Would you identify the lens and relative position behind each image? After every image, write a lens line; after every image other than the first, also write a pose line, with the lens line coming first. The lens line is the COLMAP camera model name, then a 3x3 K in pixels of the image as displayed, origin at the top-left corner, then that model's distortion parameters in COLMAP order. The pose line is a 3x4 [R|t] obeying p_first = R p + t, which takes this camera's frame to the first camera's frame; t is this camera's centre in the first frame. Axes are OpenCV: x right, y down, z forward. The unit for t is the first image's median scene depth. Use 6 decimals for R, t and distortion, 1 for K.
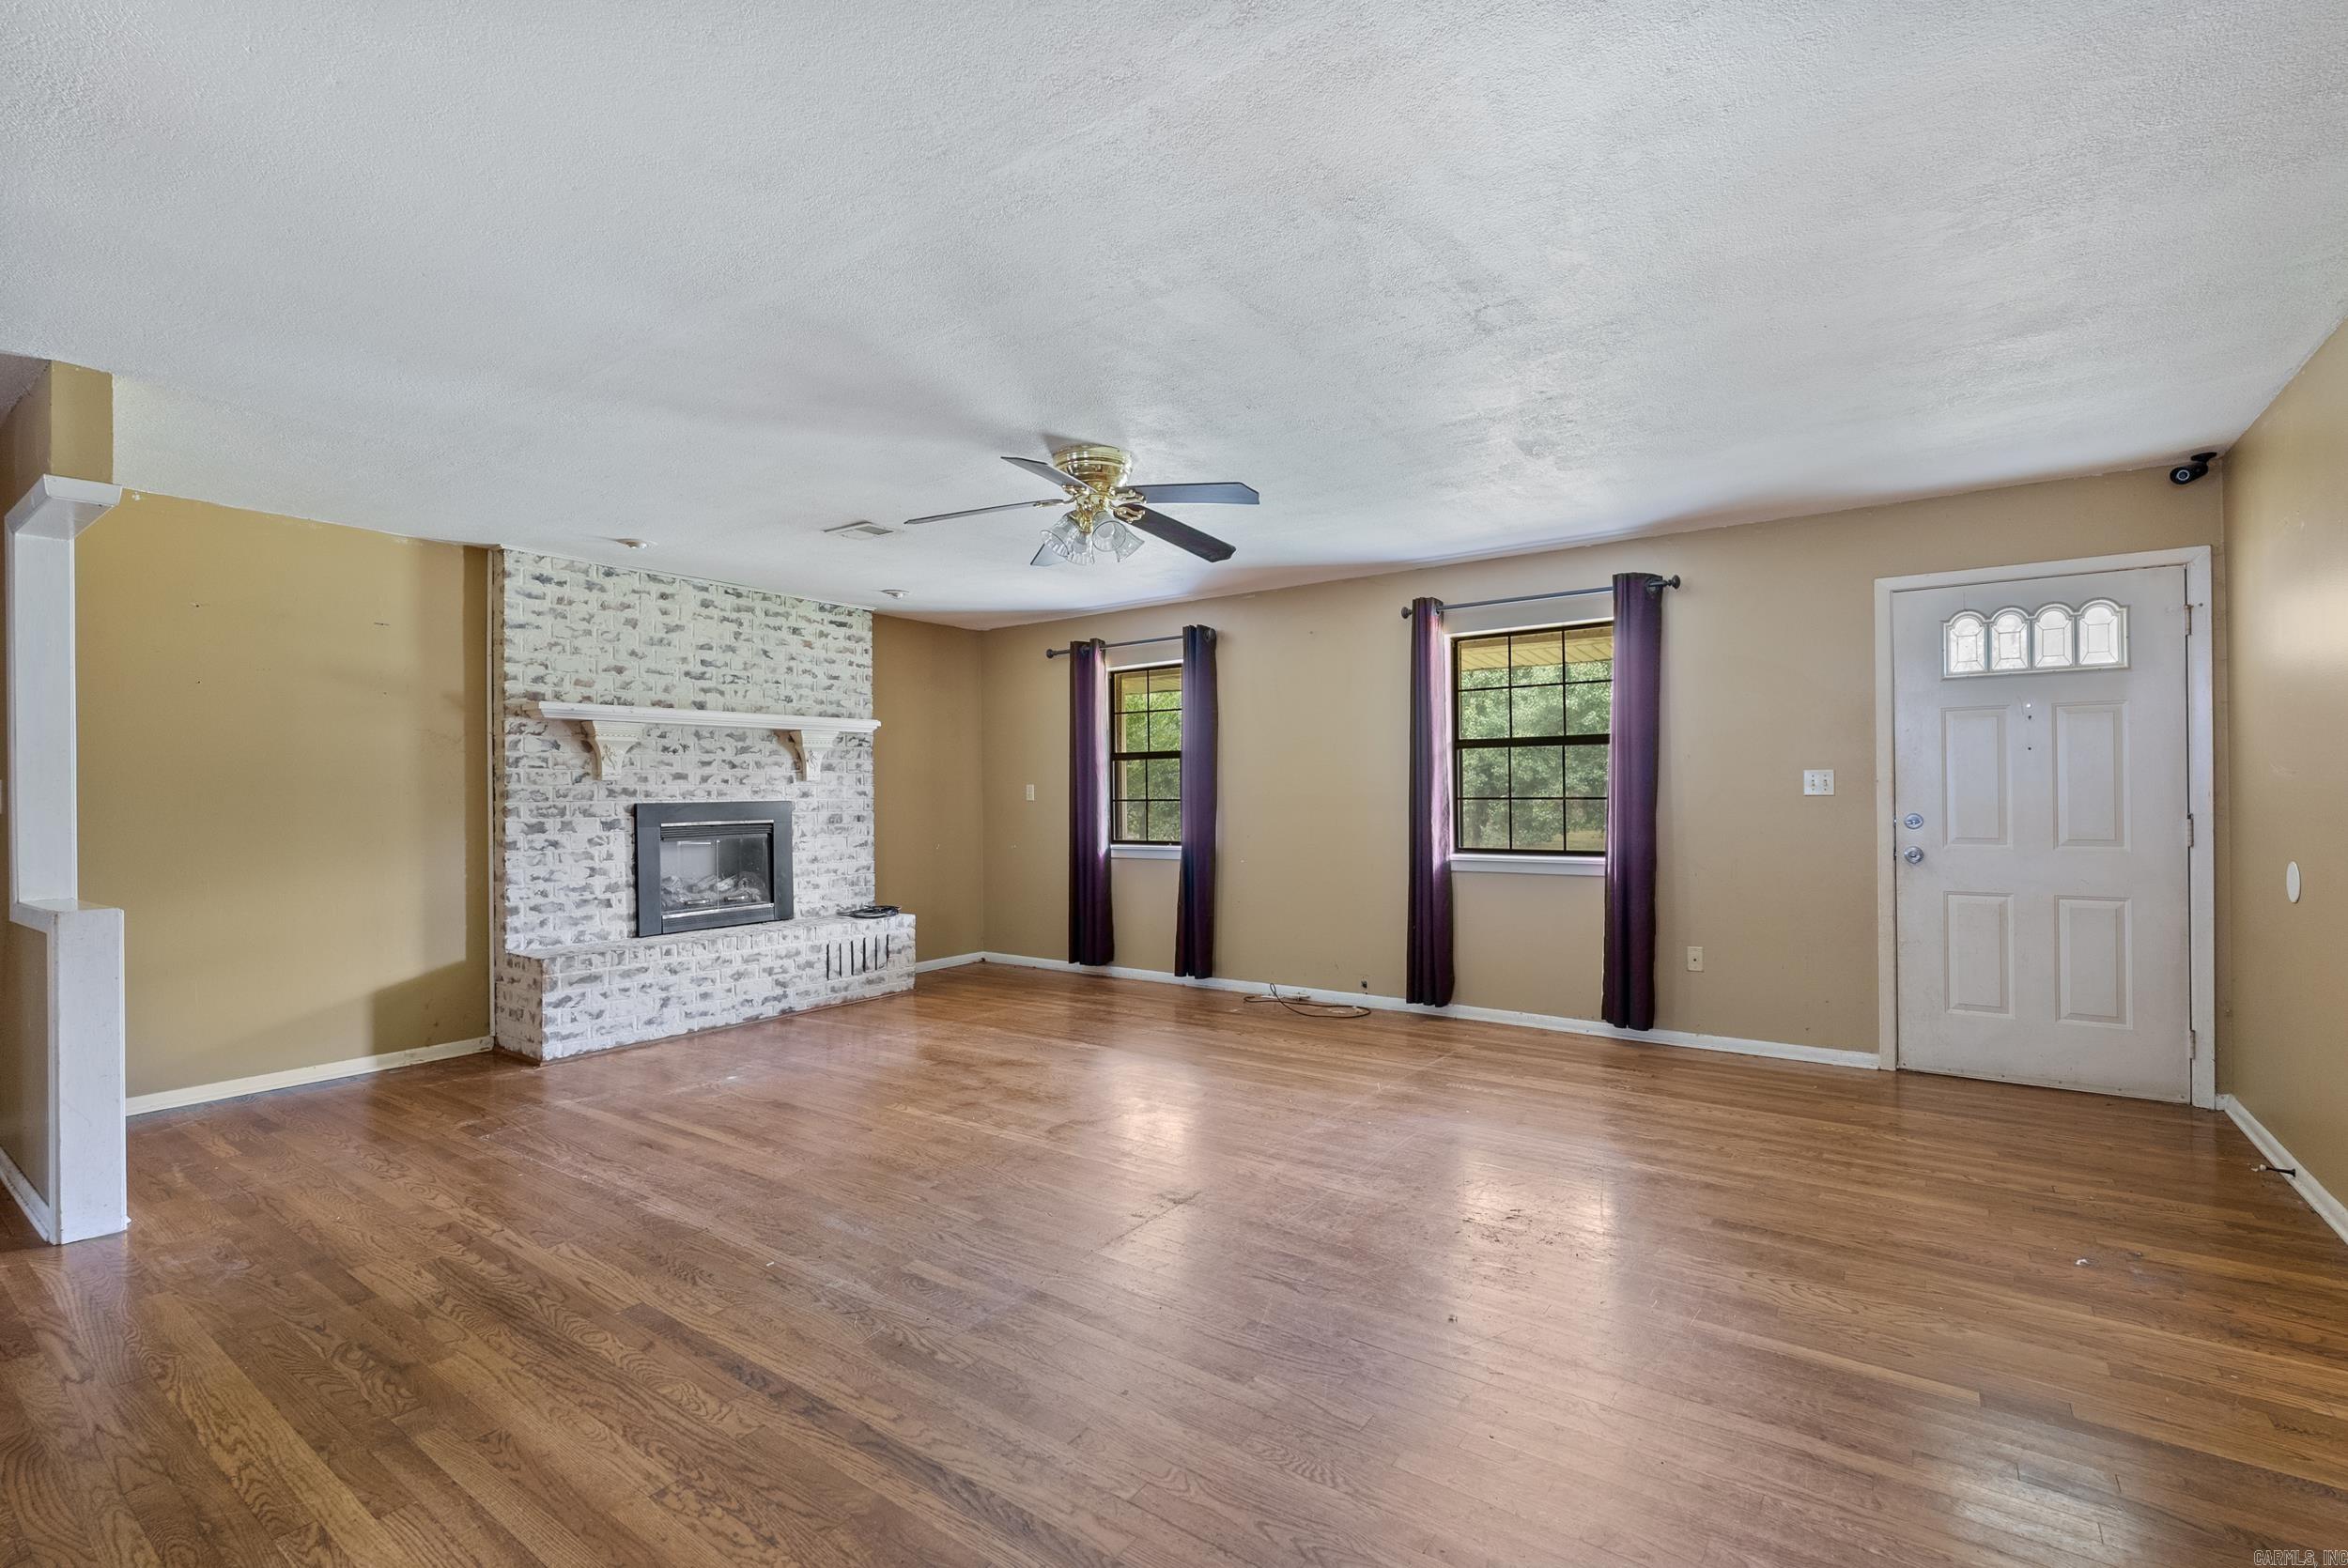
lens RADIAL K [[1042.0, 0, 1170.8], [0, 1042.0, 788.3], [0, 0, 1]] dist [-0.006138, 0.000026]
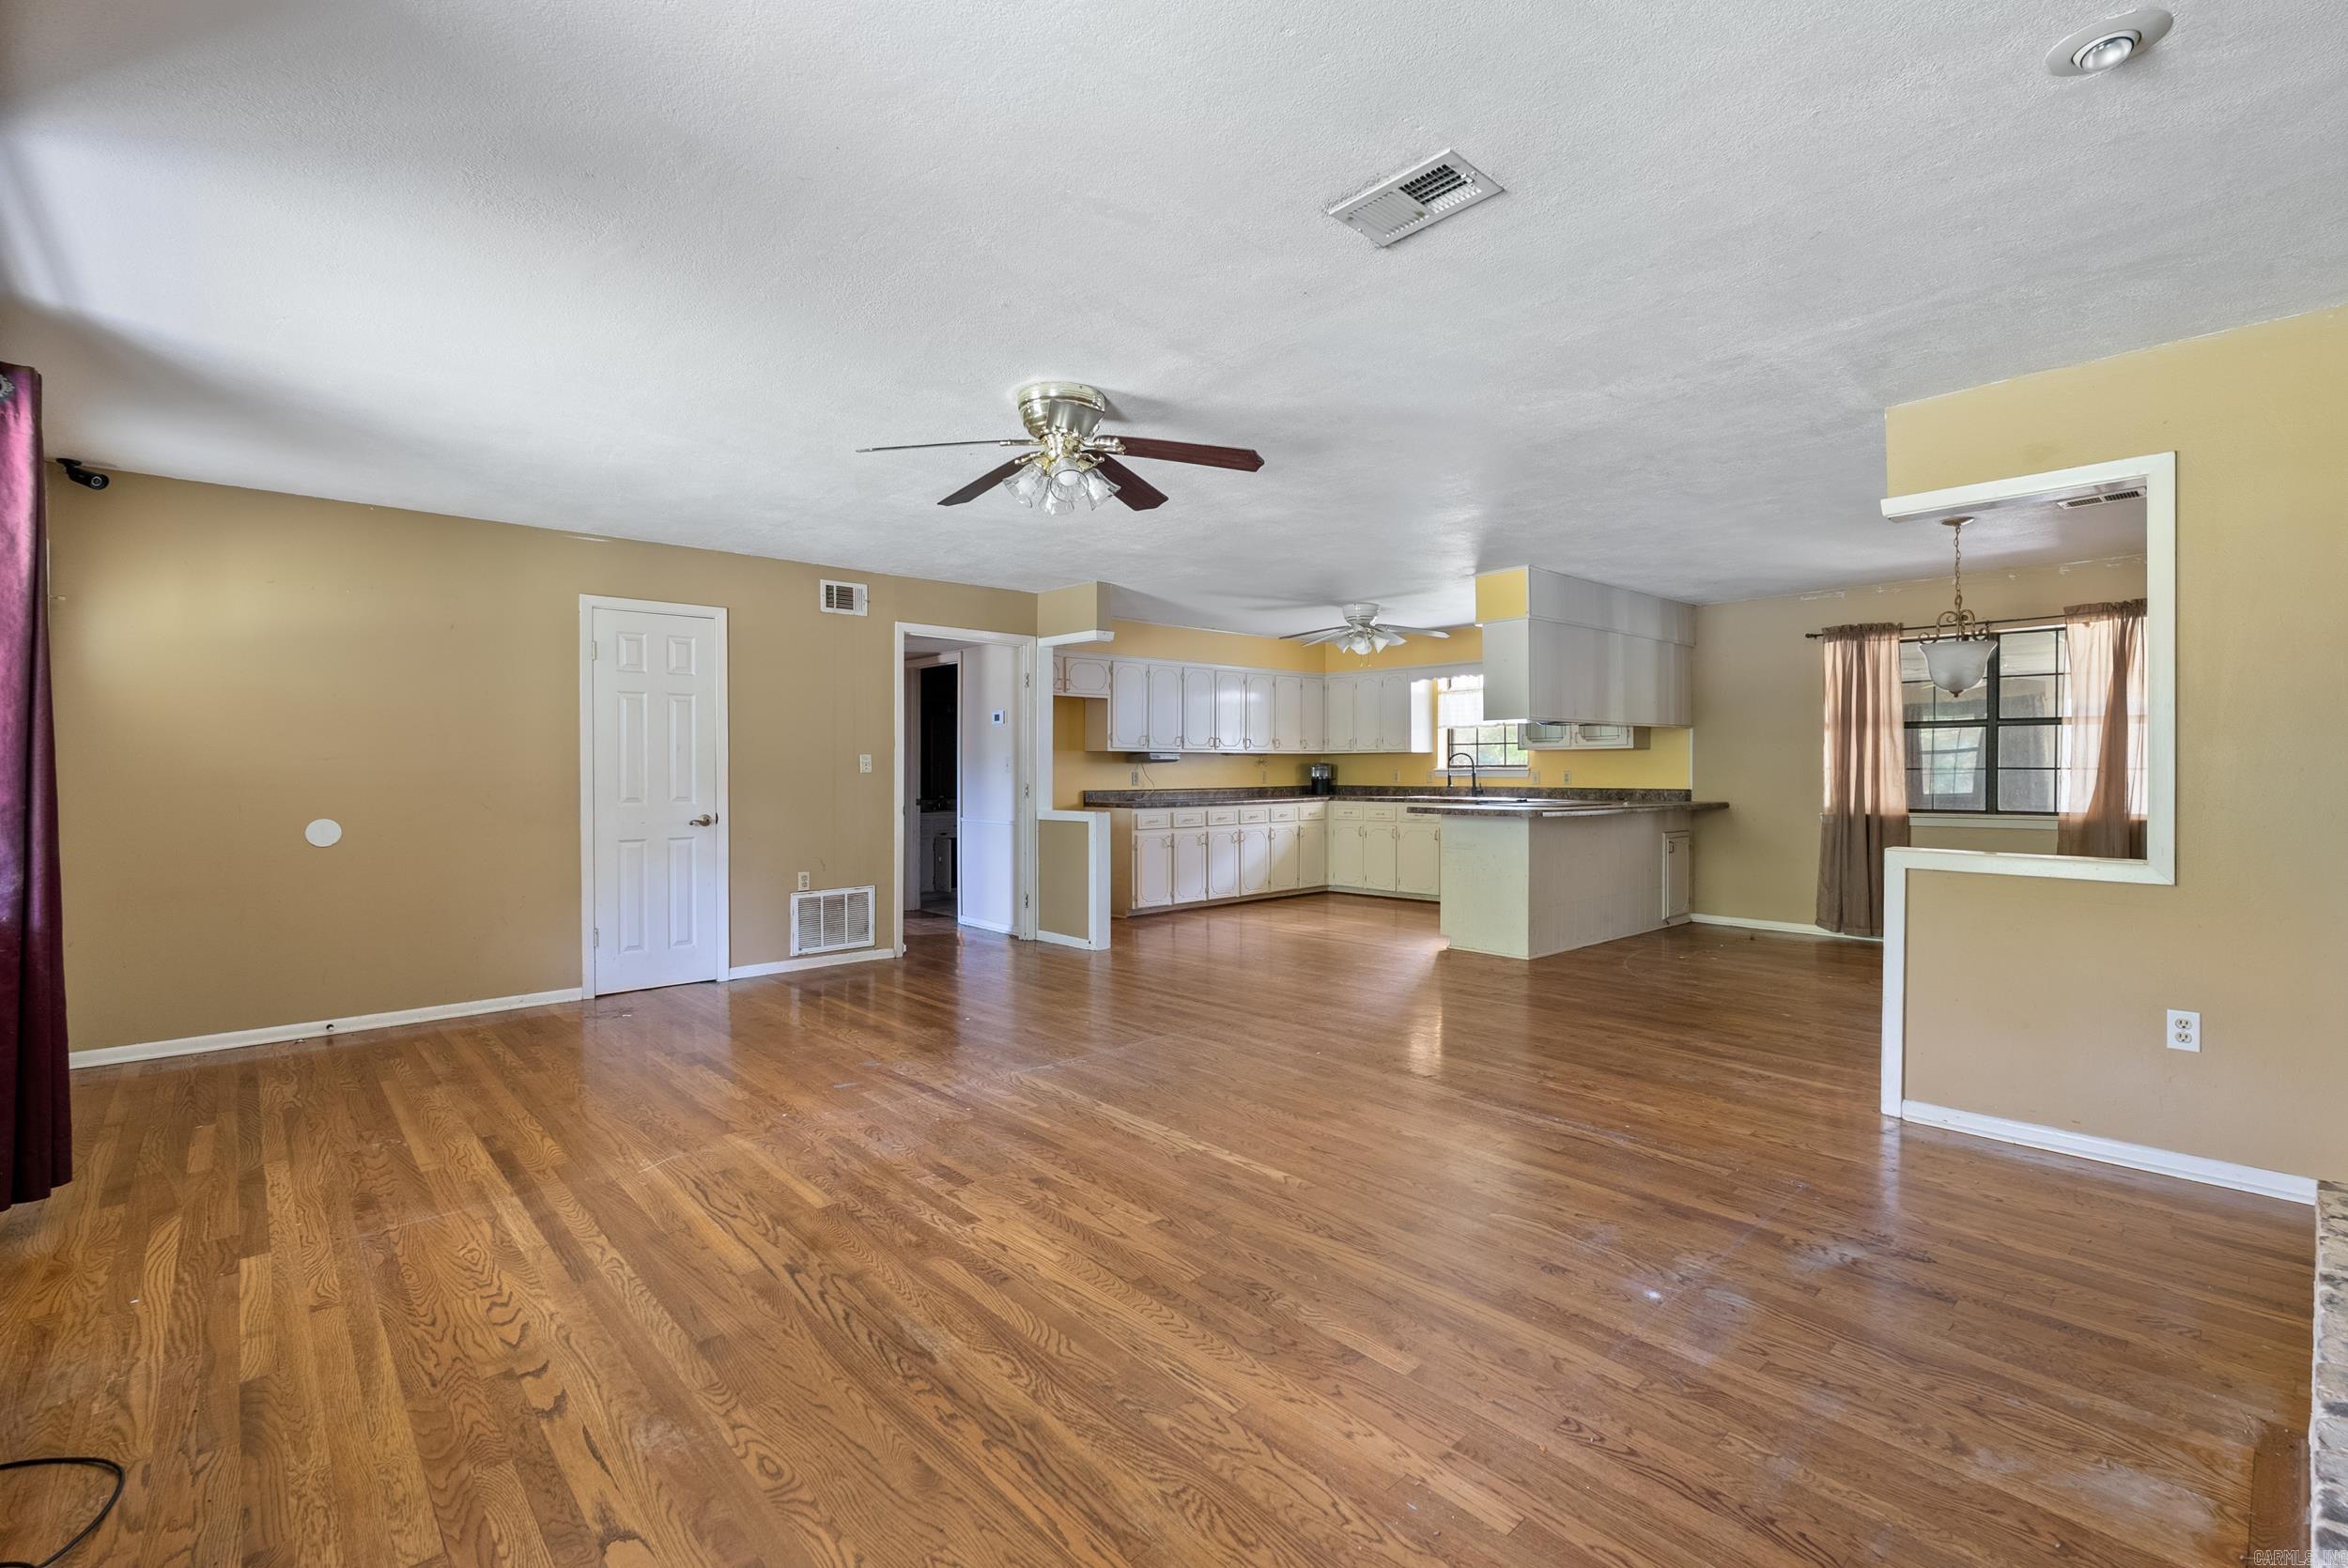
lens RADIAL K [[1042.0, 0, 1177.4], [0, 1042.0, 778.5], [0, 0, 1]] dist [-0.006138, 0.000026]
pose [[-0.979758, 0.009691, 0.199953, -0.239342], [0.010210, 0.999947, 0.001562, 0.012516], [-0.199927, 0.003572, -0.979804, 1.264003]]
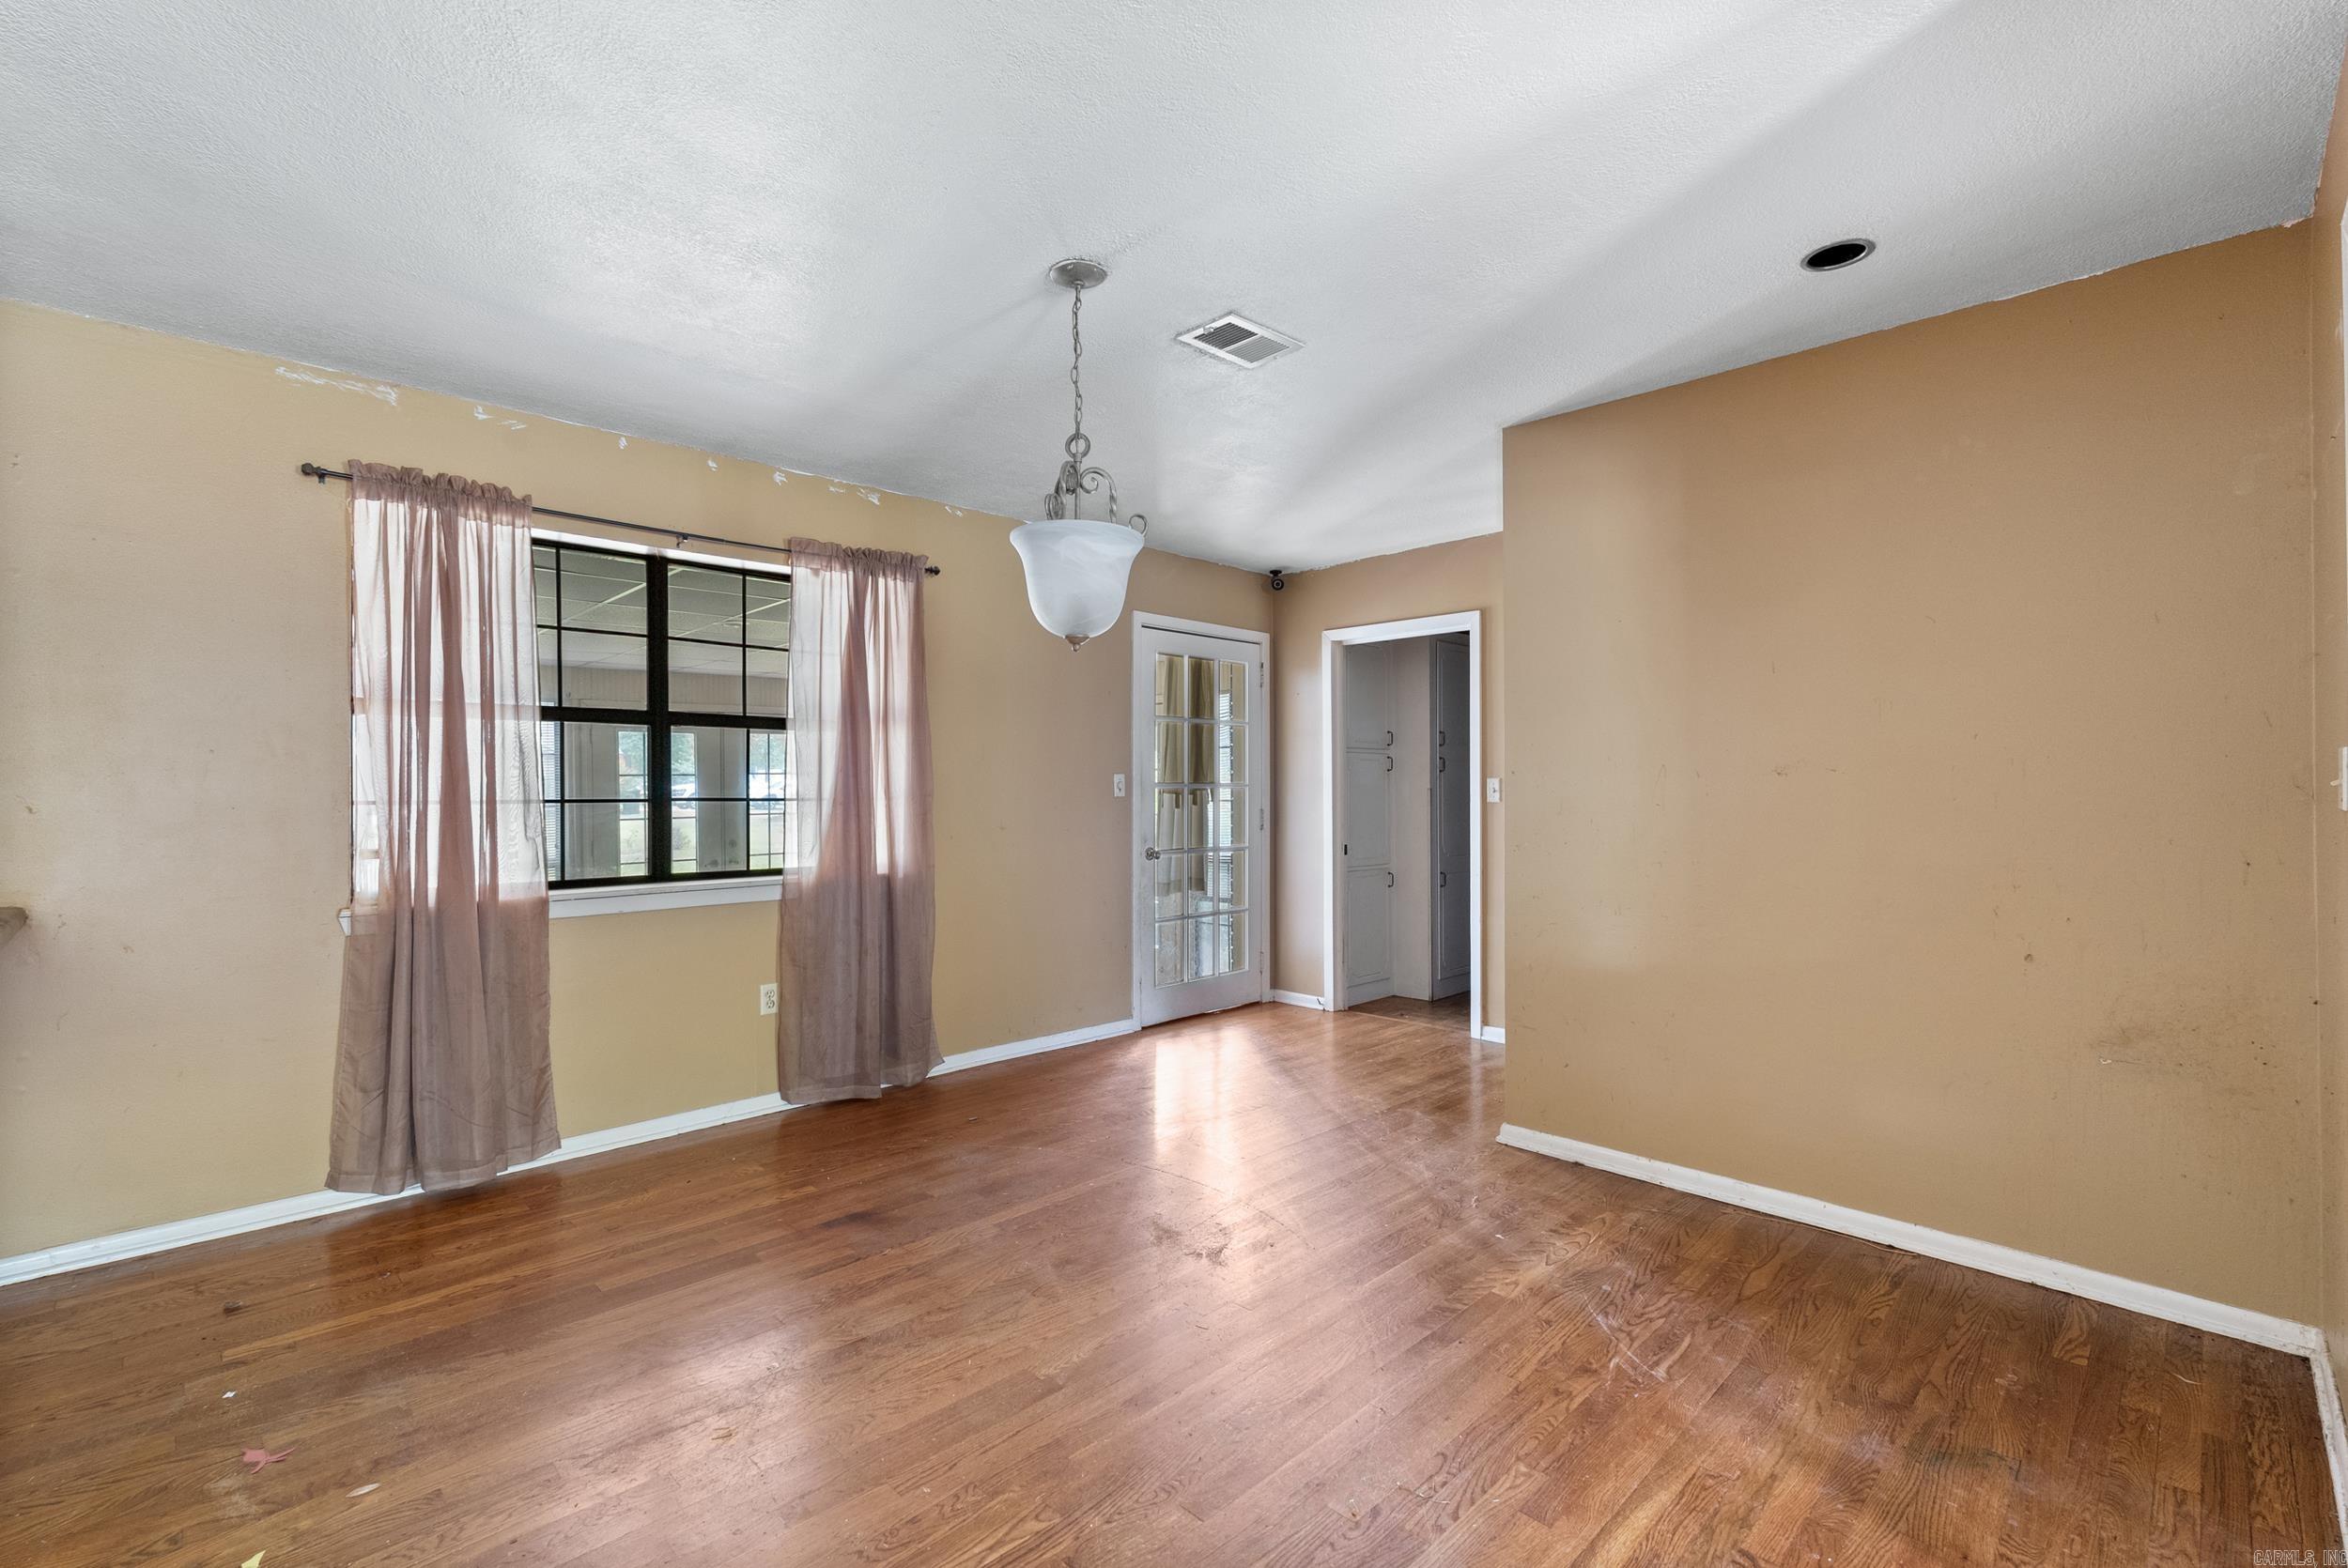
lens RADIAL K [[1042.0, 0, 1187.5], [0, 1042.0, 785.0], [0, 0, 1]] dist [-0.006138, 0.000026]
pose [[-0.151981, 0.003851, -0.988376, -0.312170], [0.010400, 0.999943, 0.002297, 0.004787], [0.988329, -0.009930, -0.152012, 0.309570]]
